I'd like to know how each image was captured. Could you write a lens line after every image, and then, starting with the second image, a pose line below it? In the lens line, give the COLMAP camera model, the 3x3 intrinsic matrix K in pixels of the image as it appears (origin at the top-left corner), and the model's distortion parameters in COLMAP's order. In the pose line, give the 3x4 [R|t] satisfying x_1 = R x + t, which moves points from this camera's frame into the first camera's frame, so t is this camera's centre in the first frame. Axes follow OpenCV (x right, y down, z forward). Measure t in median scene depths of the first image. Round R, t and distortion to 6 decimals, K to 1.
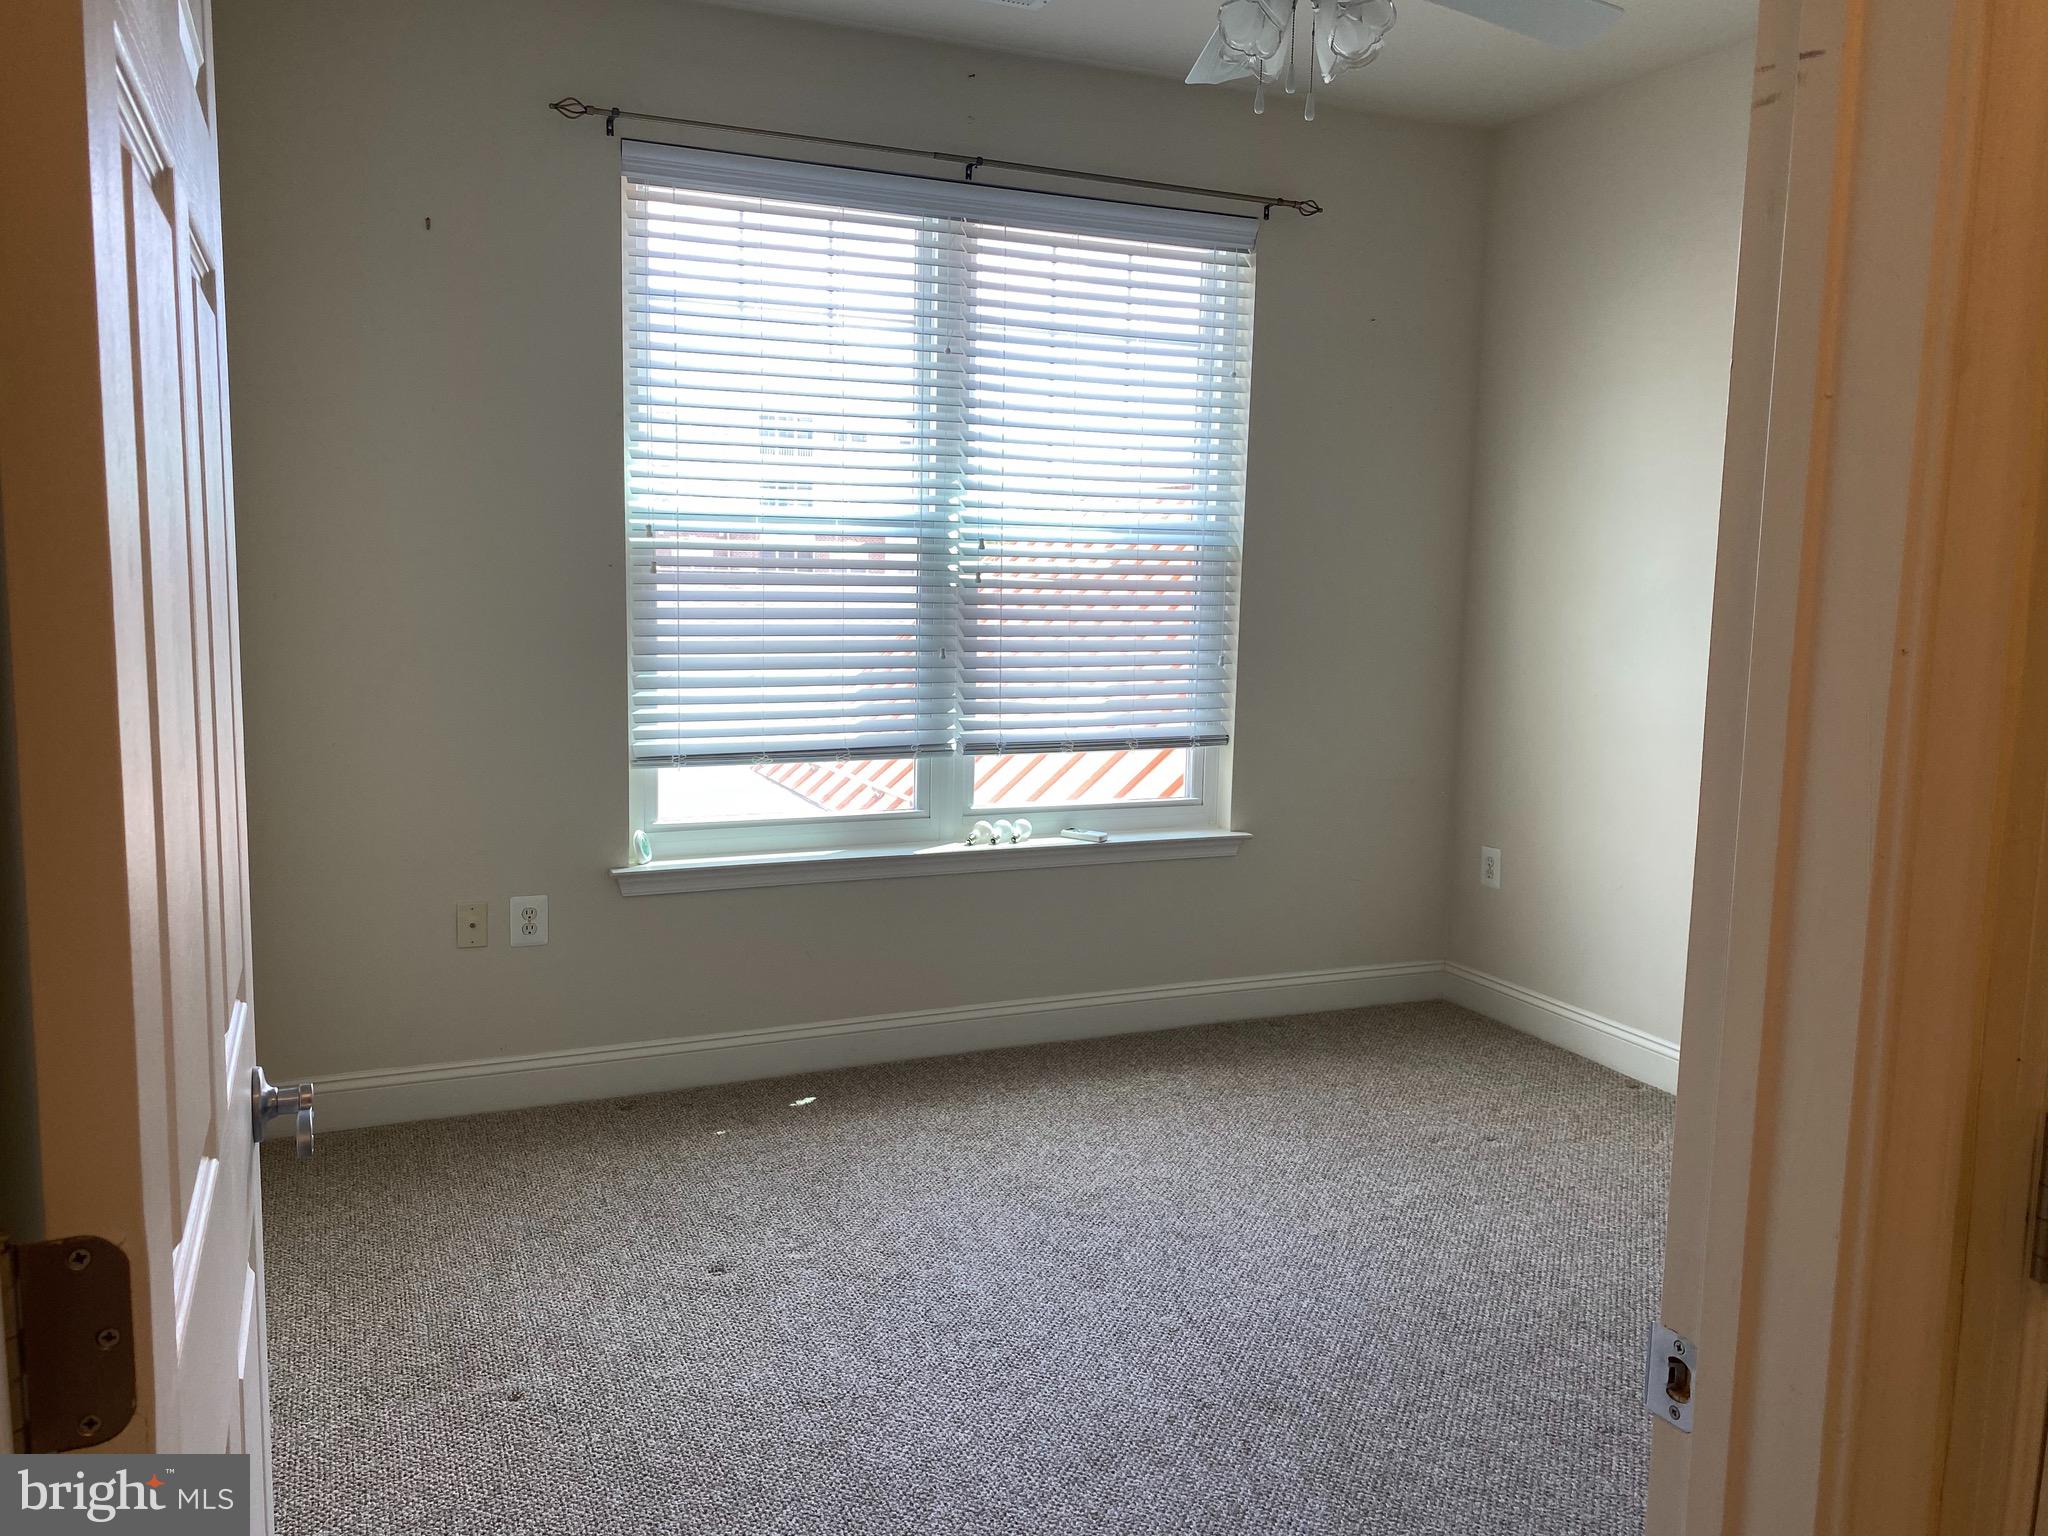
lens RADIAL K [[1551.0, 0, 1020.8], [0, 1551.0, 753.3], [0, 0, 1]] dist [0.141042, -0.236111]
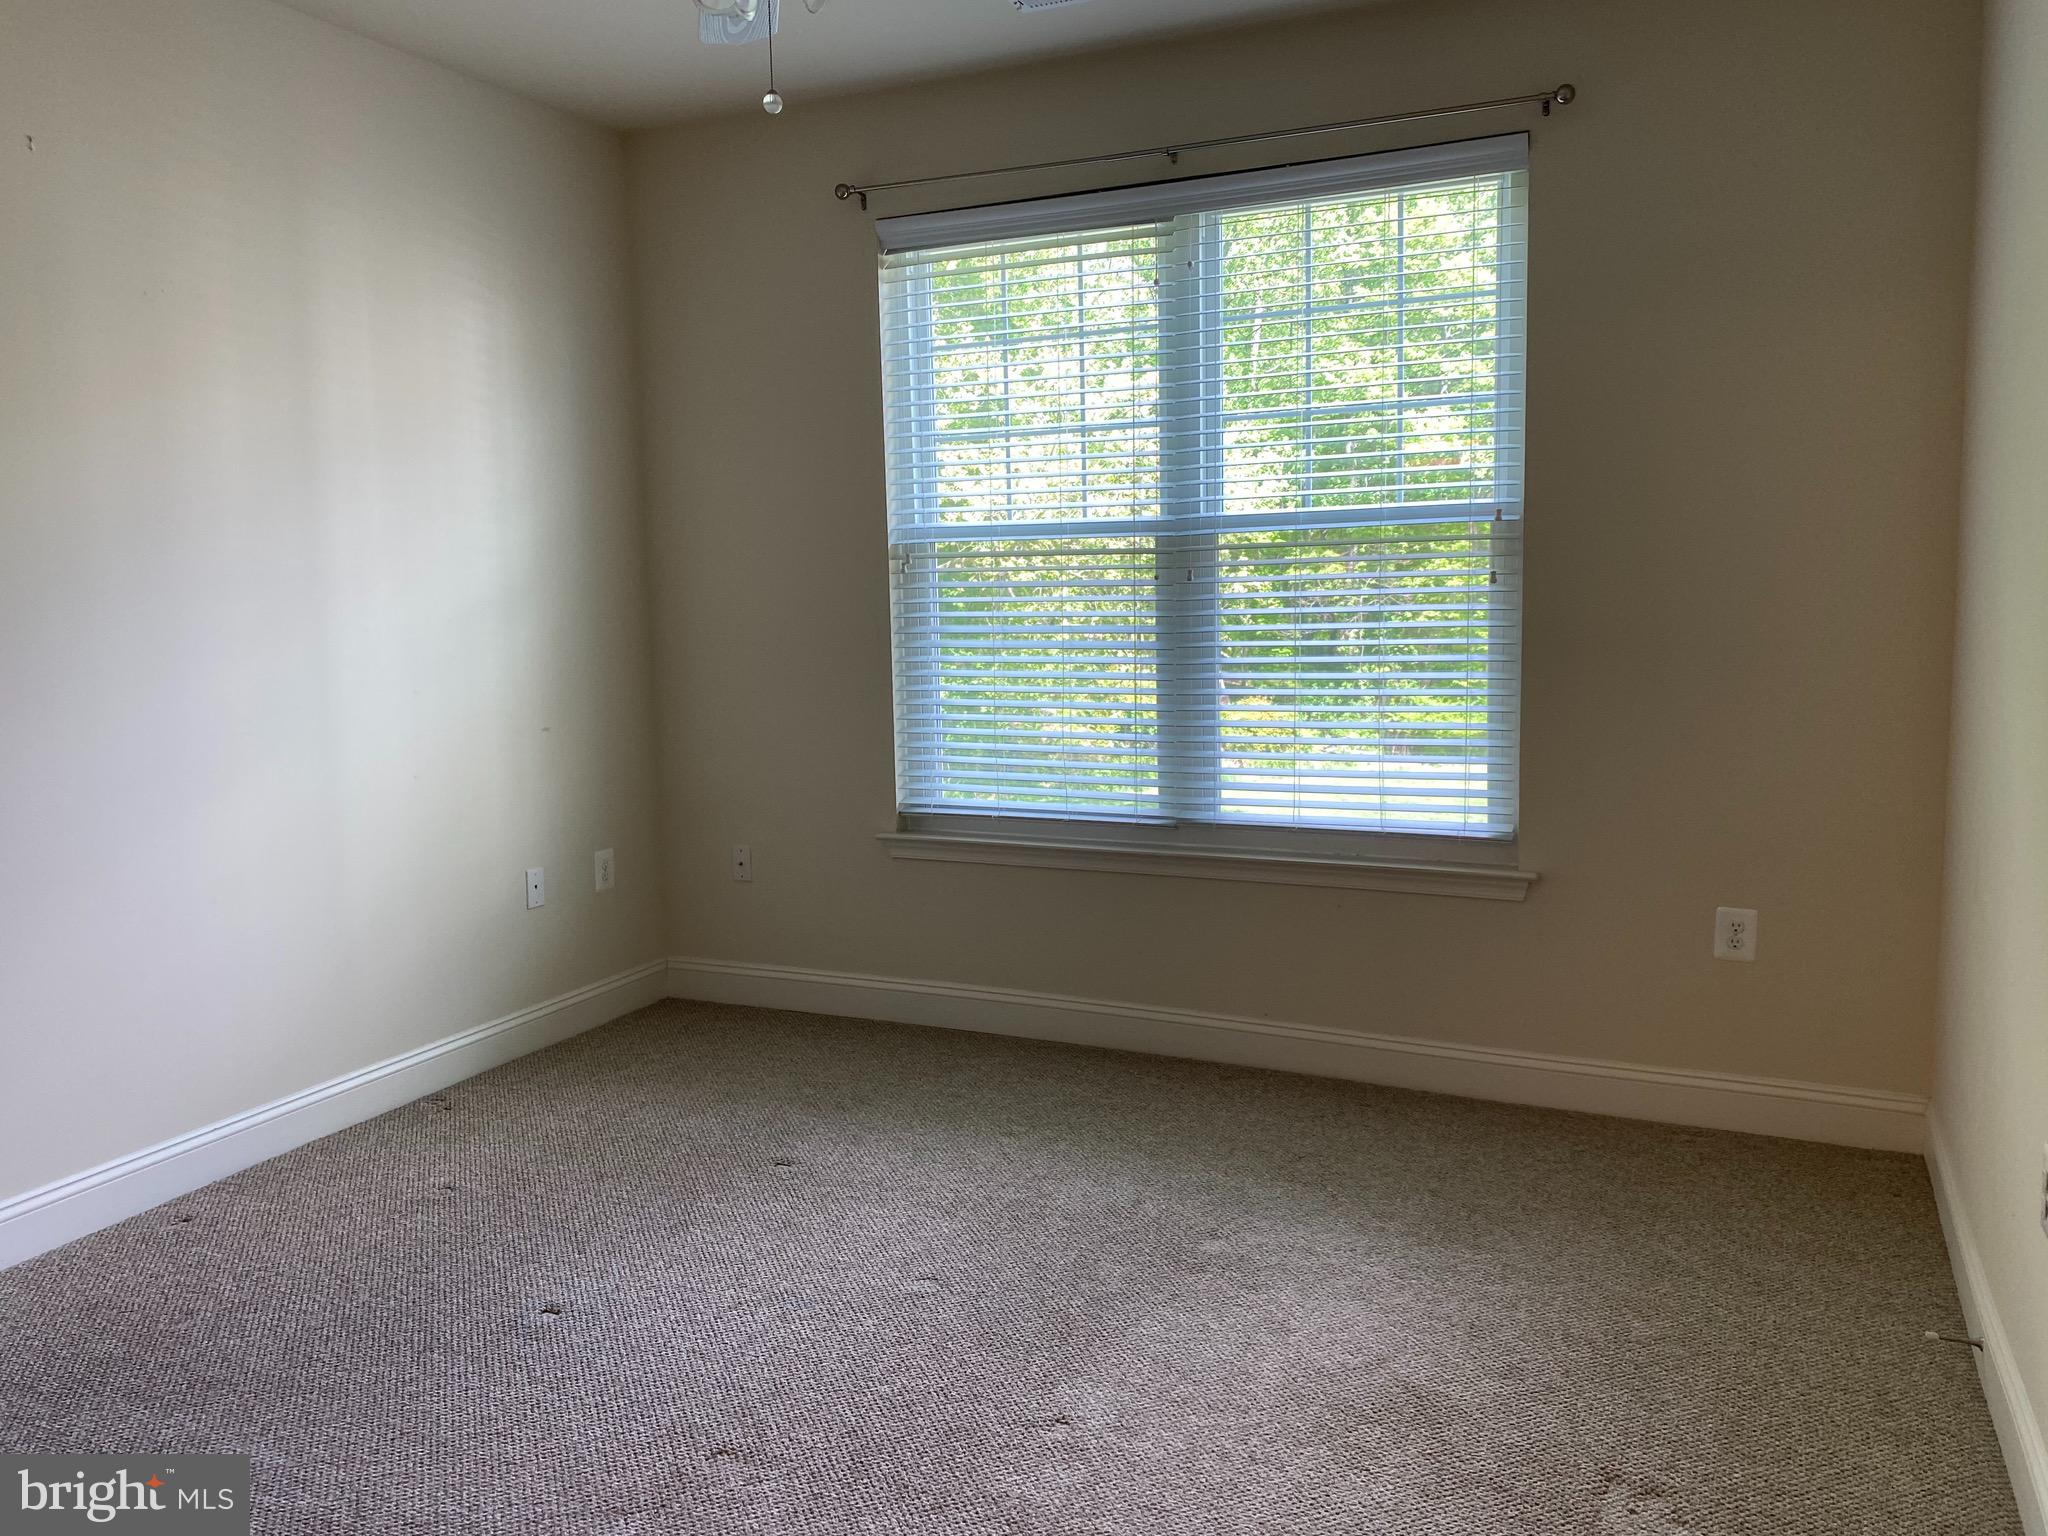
lens RADIAL K [[1551.0, 0, 1020.8], [0, 1551.0, 753.3], [0, 0, 1]] dist [0.141042, -0.236111]
pose [[0.651268, 0.061139, -0.756381, 0.714963], [-0.059733, 0.997787, 0.029220, -0.024403], [0.756494, 0.026151, 0.653478, 0.319595]]
